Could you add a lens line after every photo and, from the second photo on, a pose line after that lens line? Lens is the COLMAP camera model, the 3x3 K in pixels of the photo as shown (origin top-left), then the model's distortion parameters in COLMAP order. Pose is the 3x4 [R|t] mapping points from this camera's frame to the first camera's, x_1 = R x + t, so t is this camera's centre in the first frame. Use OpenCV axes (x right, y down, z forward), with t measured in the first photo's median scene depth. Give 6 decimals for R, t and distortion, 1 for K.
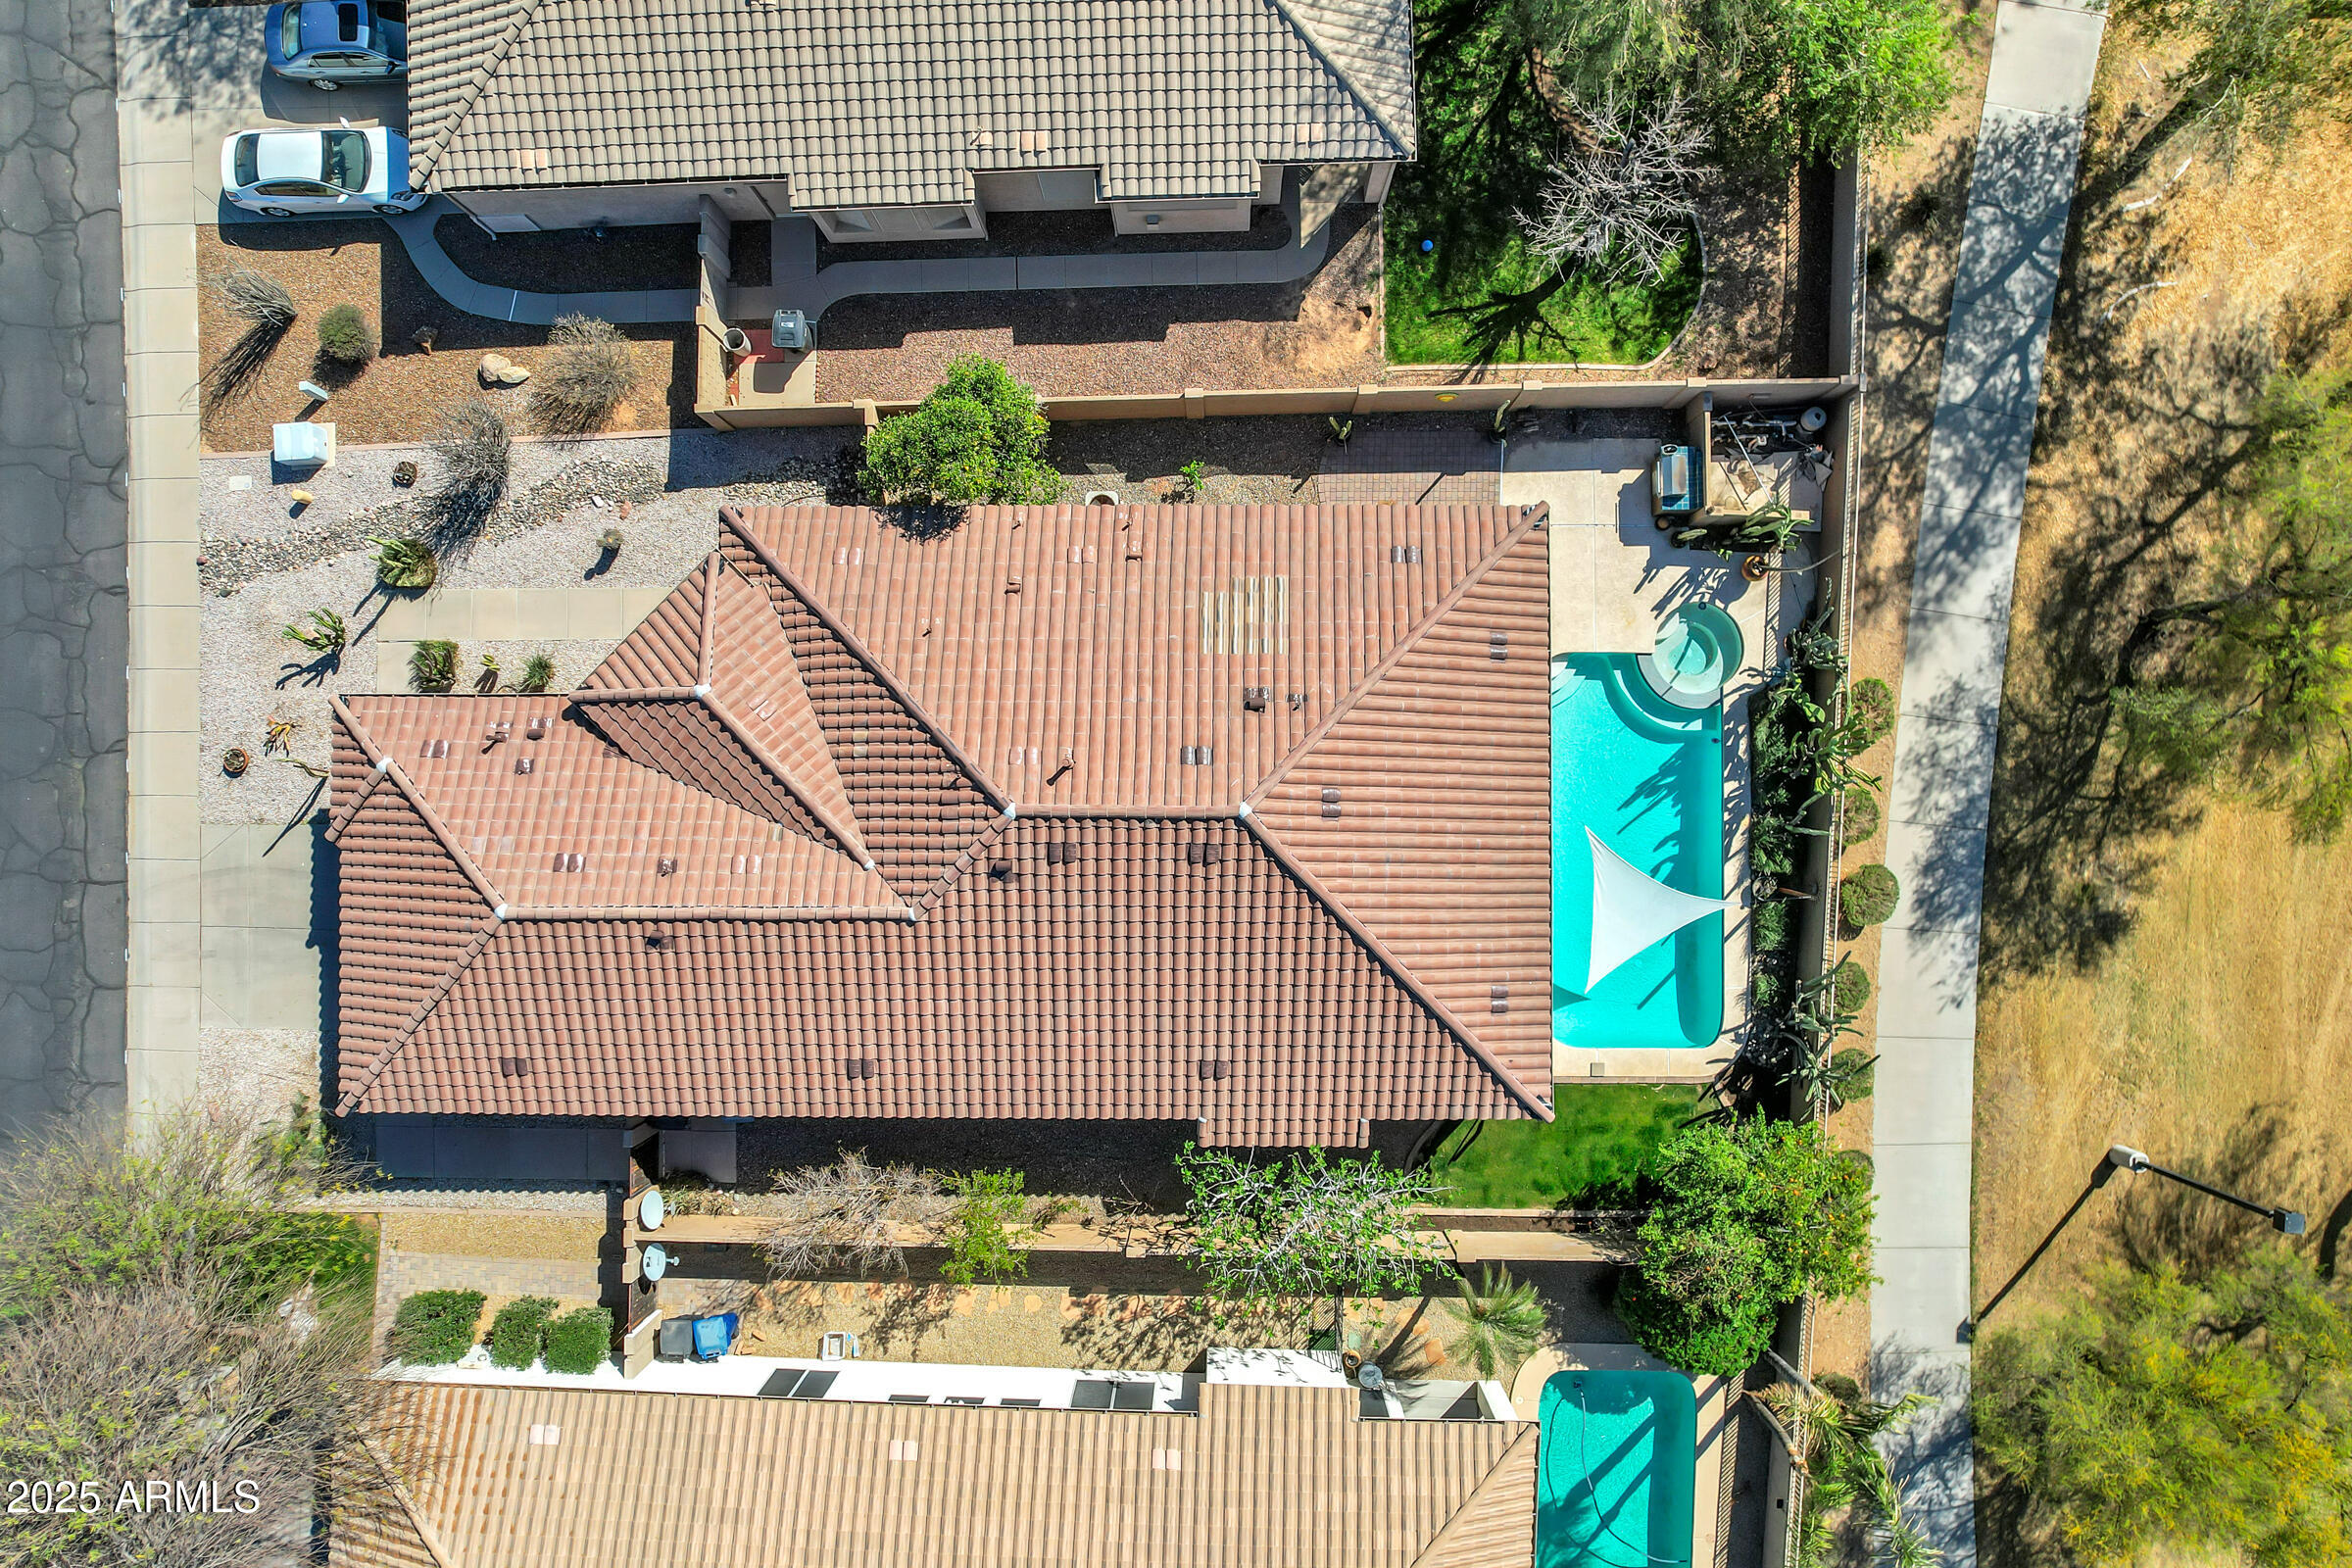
lens RADIAL K [[1508.5, 0, 1233.6], [0, 1508.5, 778.4], [0, 0, 1]] dist [-0.070394, 0.050668]
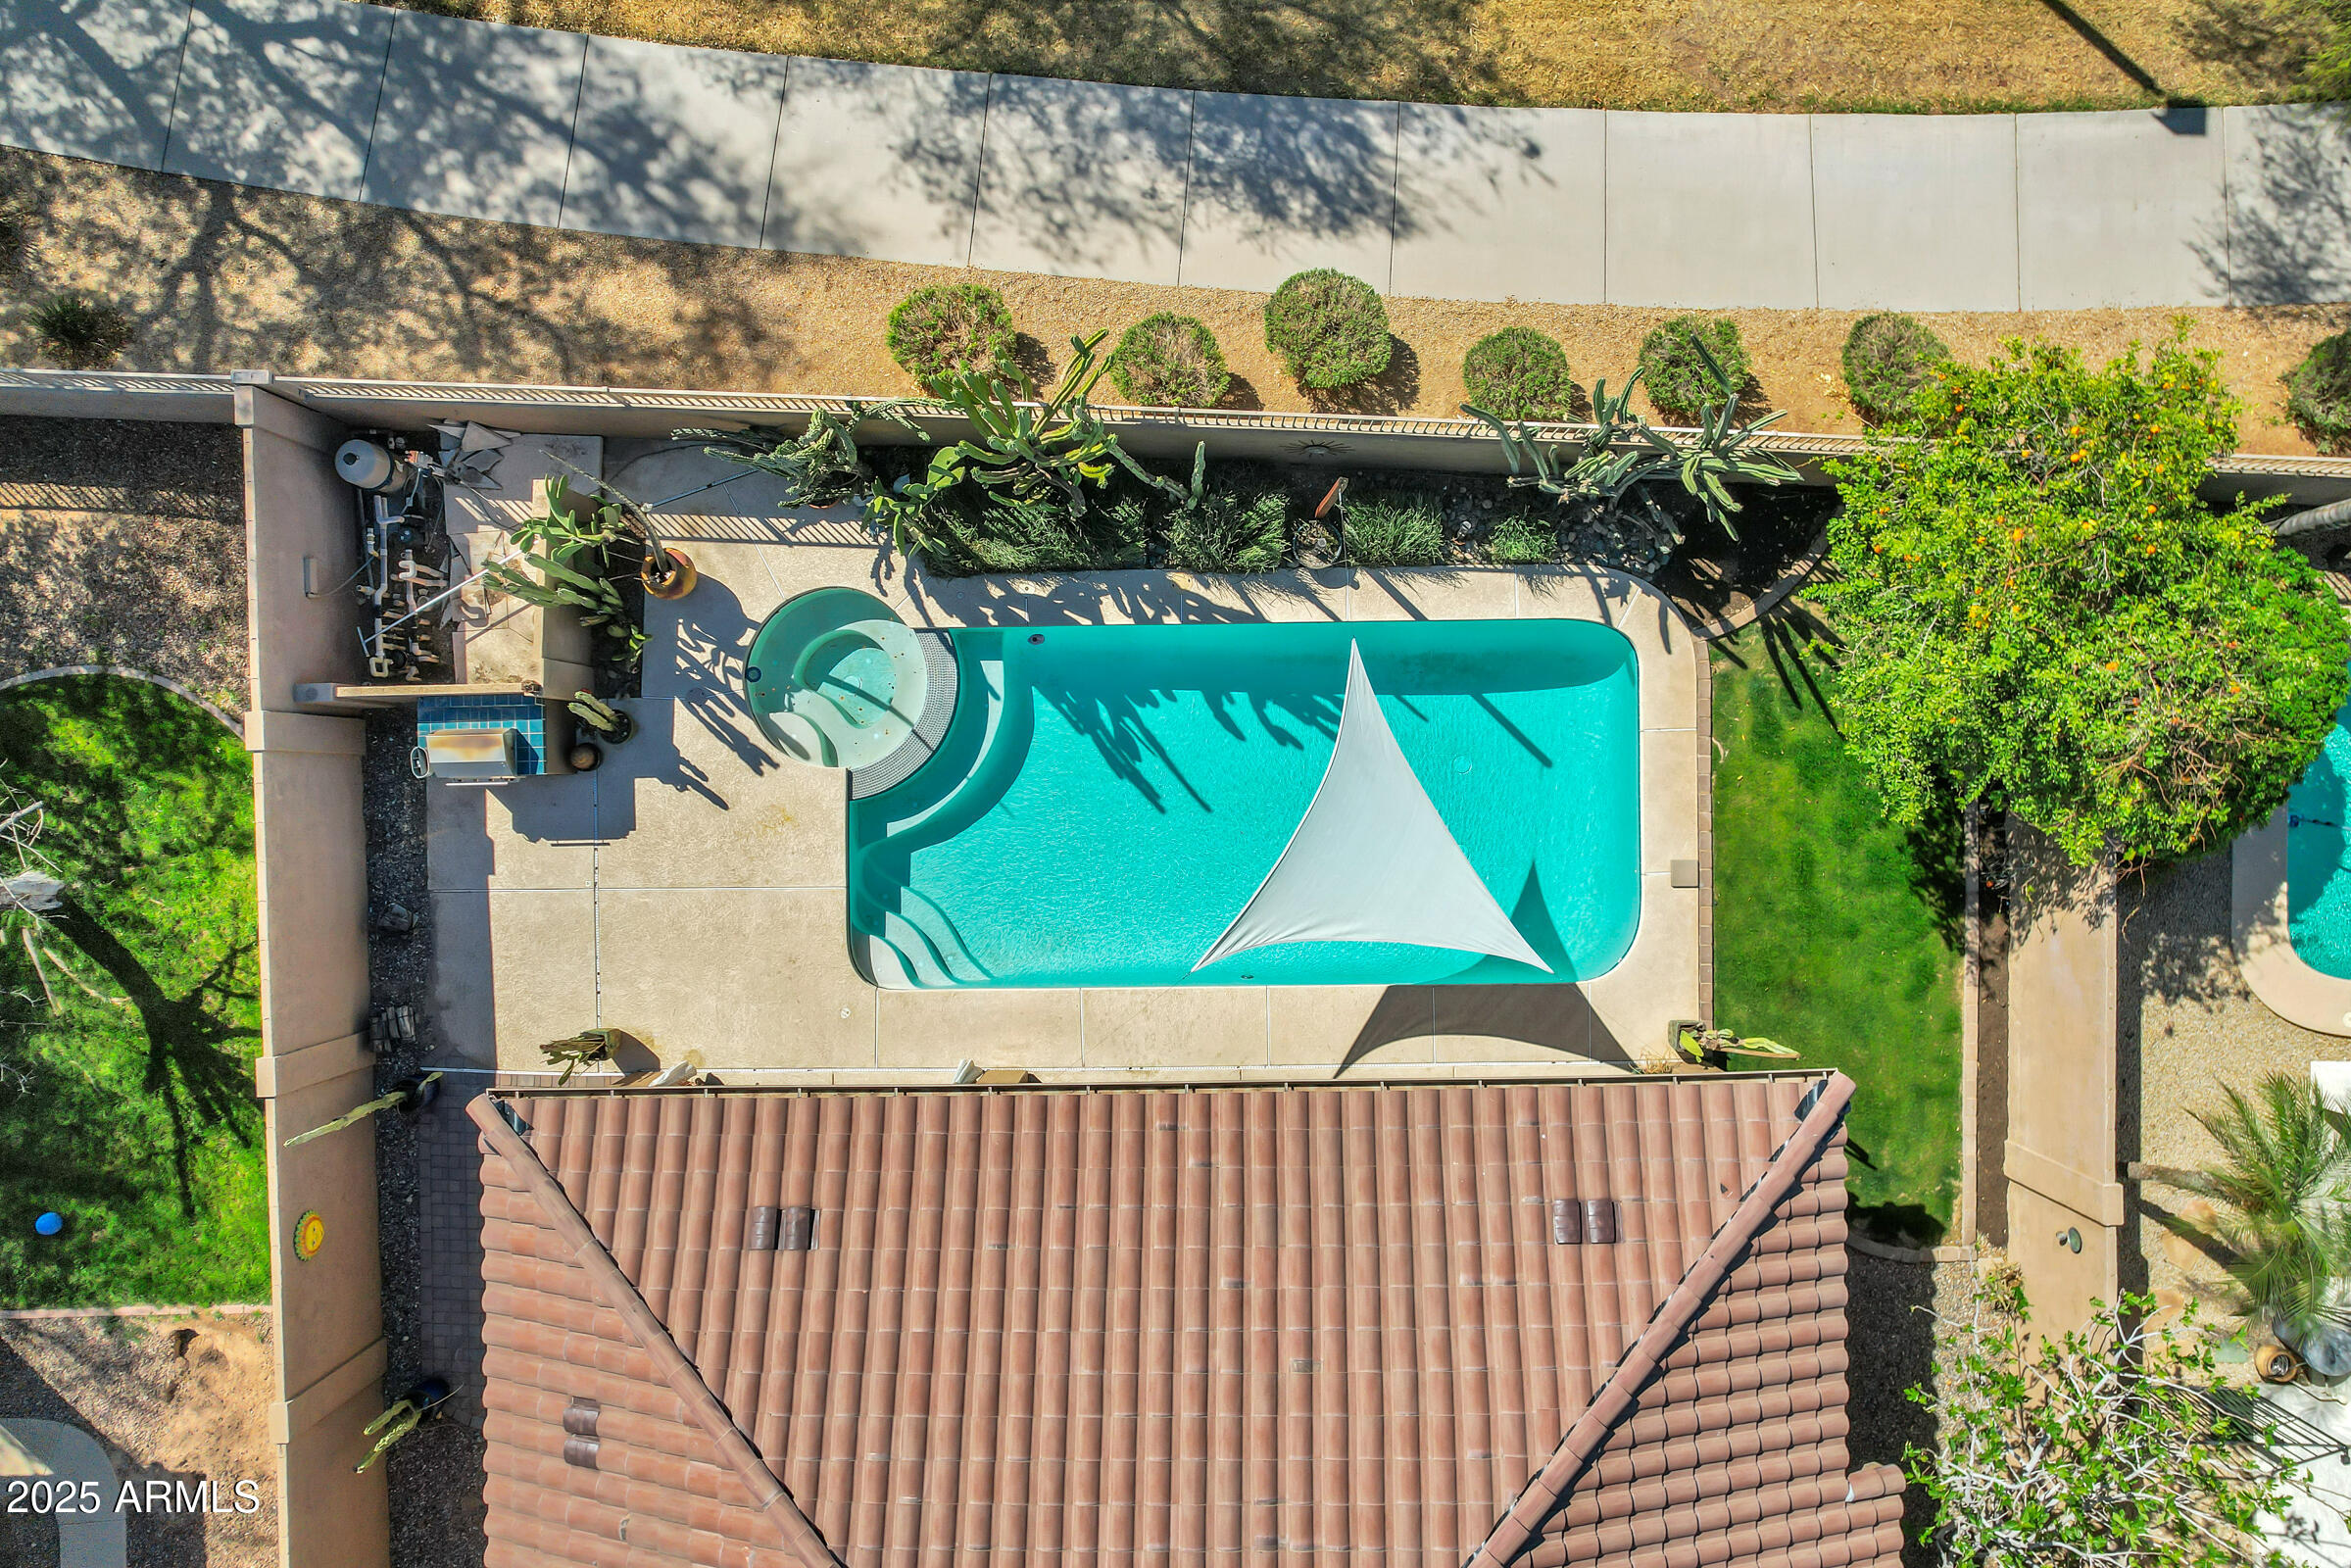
lens RADIAL K [[1529.4, 0, 1175.5], [0, 1529.4, 784.0], [0, 0, 1]] dist [-0.075568, 0.070371]
pose [[-0.012419, -0.999805, 0.015365, 0.266103], [0.999920, -0.012453, -0.002104, 0.026822], [0.002295, 0.015338, 0.999880, 0.494362]]
